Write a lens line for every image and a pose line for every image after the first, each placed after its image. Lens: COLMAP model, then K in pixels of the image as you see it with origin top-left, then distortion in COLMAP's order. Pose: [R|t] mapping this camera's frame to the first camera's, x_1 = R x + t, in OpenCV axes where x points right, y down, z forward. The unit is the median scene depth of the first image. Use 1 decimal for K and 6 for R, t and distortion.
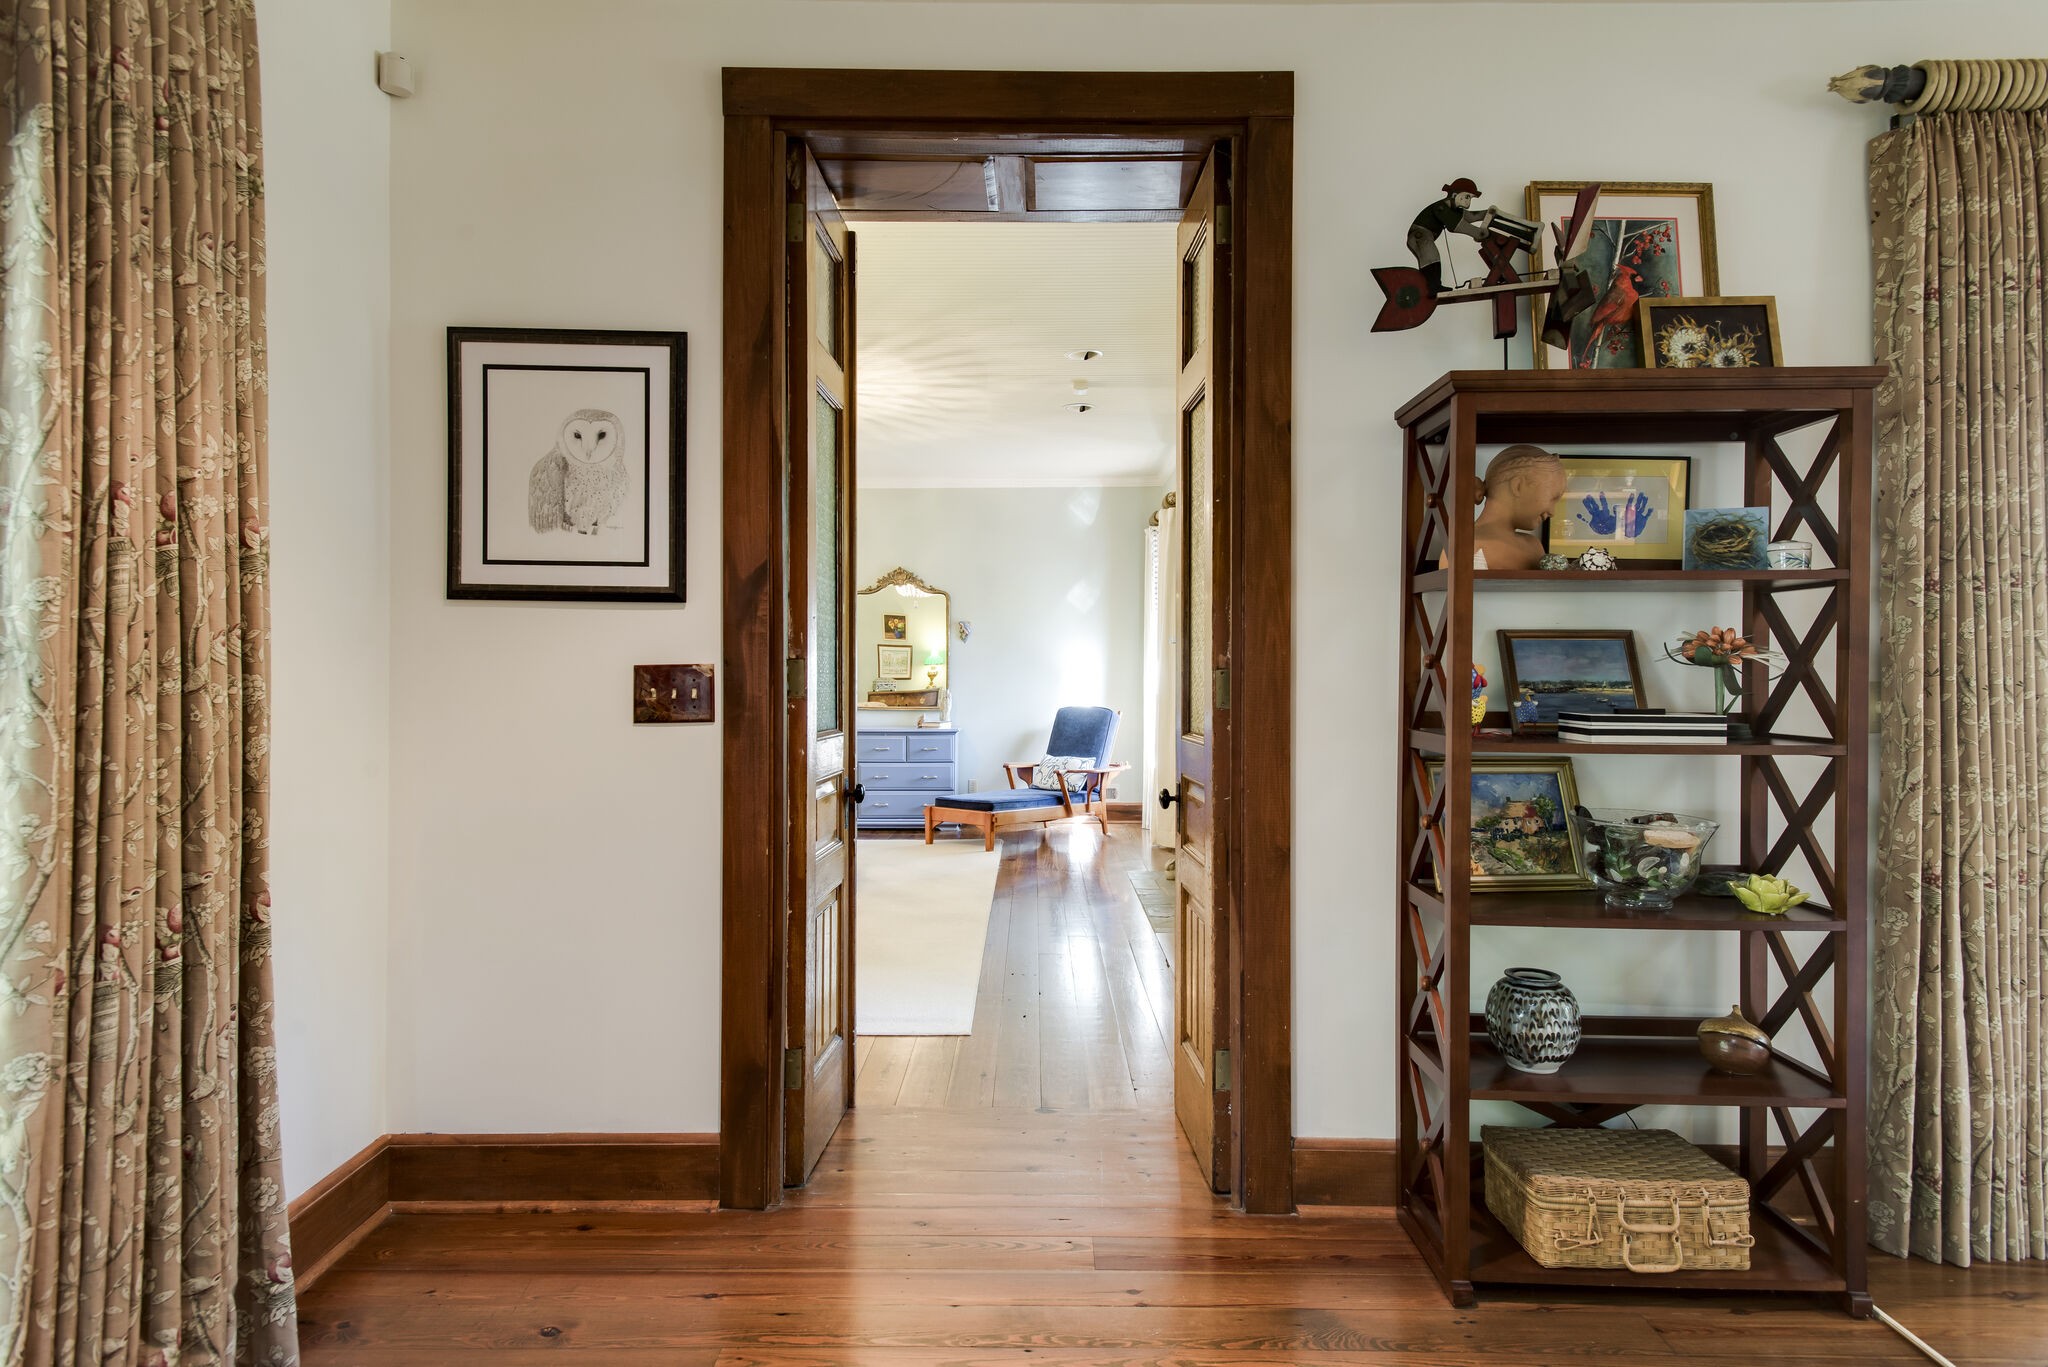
lens RADIAL K [[1190.8, 0, 1018.3], [0, 1190.8, 667.4], [0, 0, 1]] dist [0.041687, -0.013137]
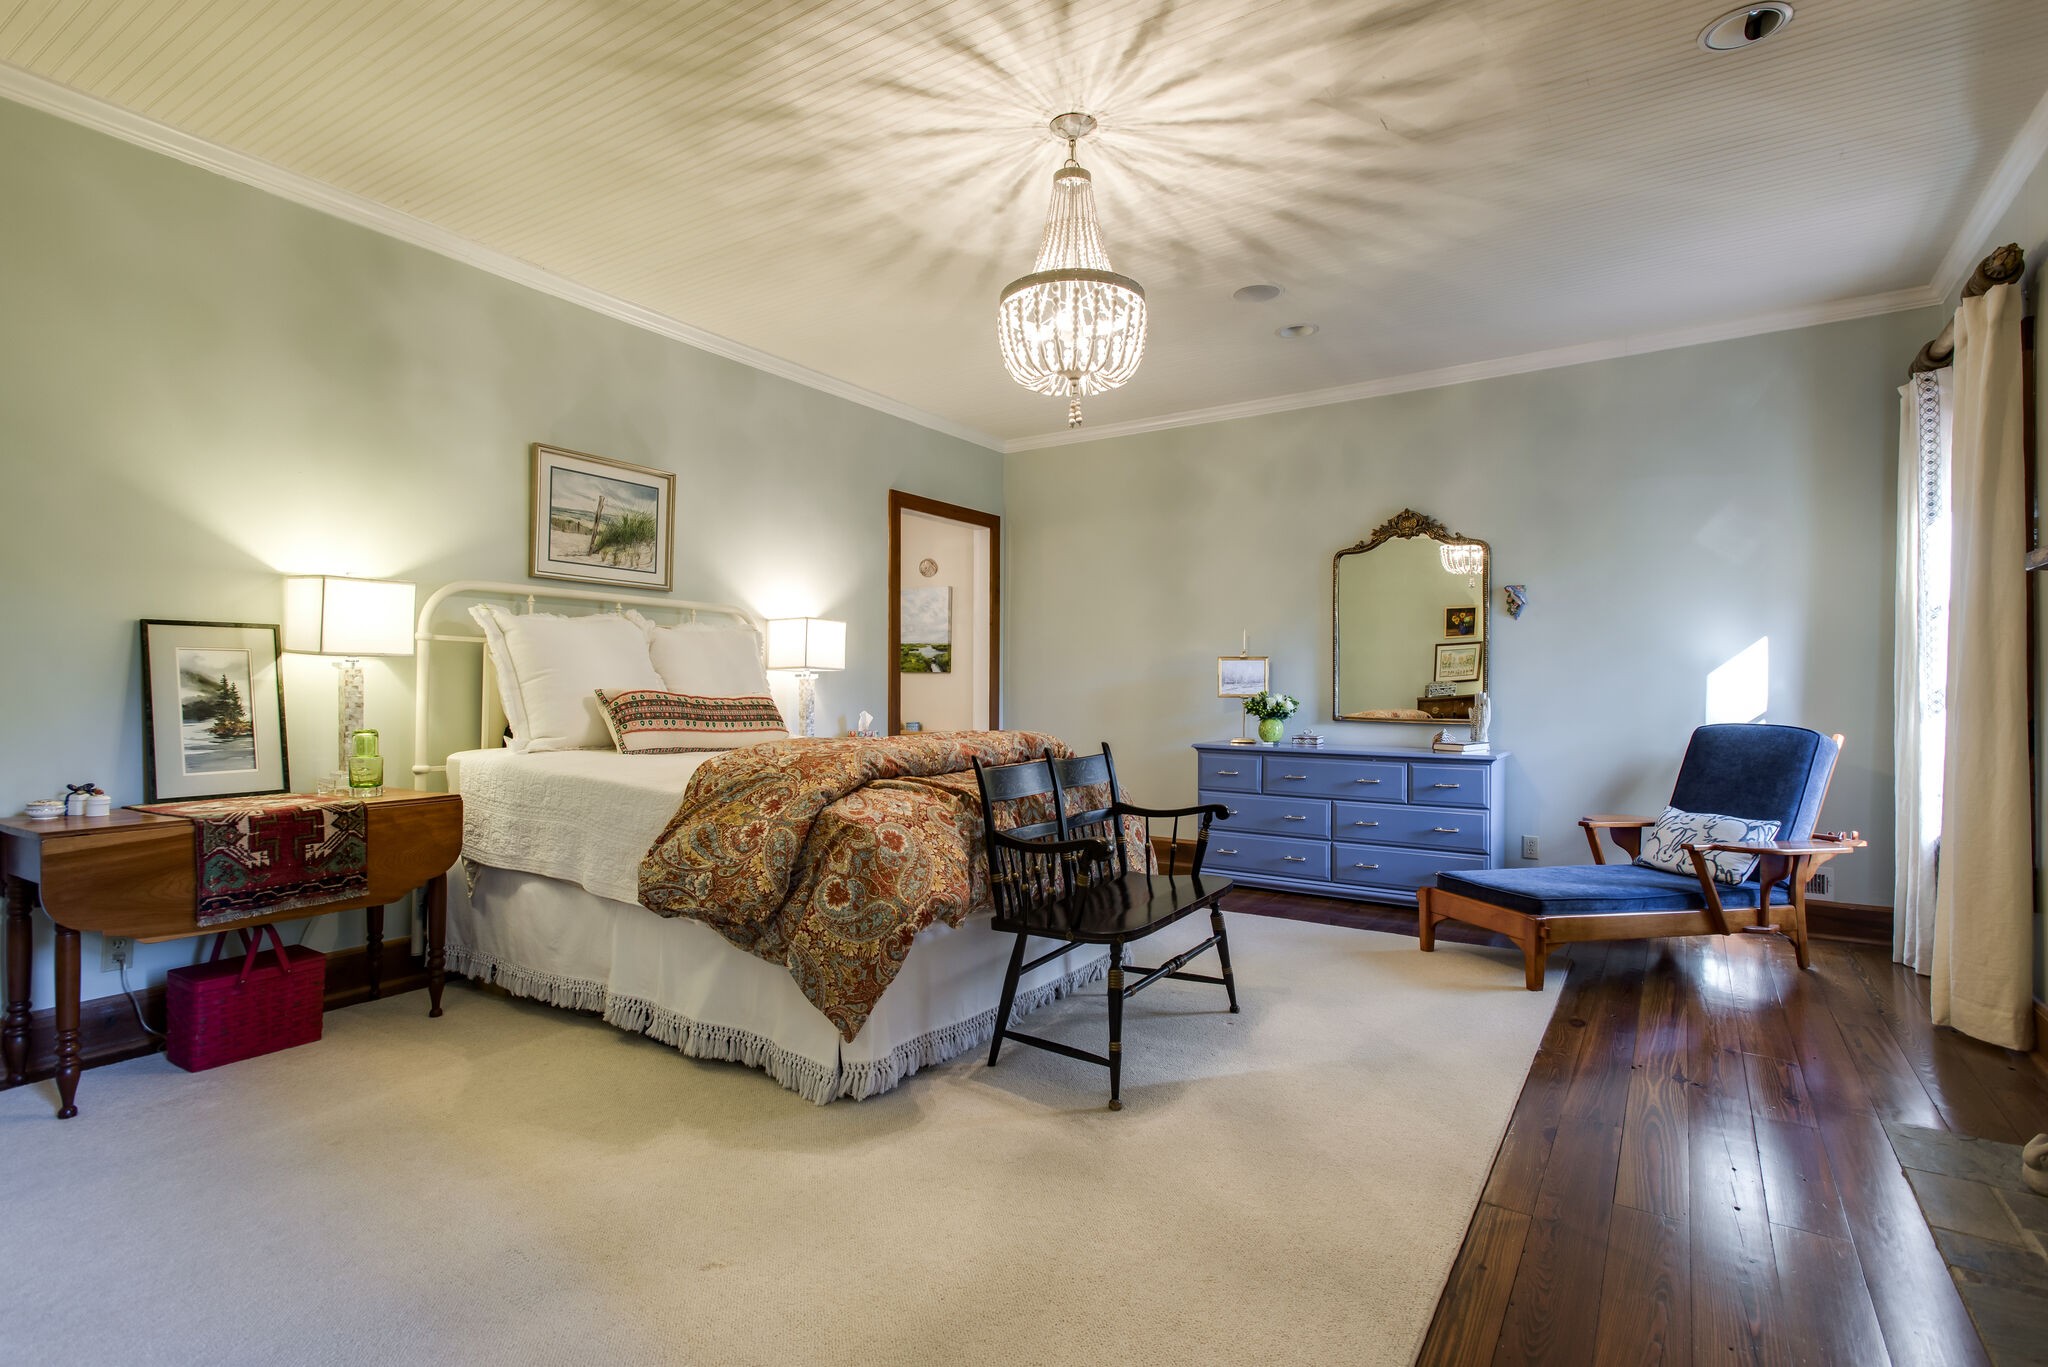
lens RADIAL K [[963.5, 0, 1028.0], [0, 963.5, 677.6], [0, 0, 1]] dist [0.018632, -0.006082]
pose [[0.834198, 0.000792, -0.551465, 0.023884], [-0.005795, 0.999956, -0.007329, 0.016452], [0.551435, 0.009309, 0.834166, 0.450809]]
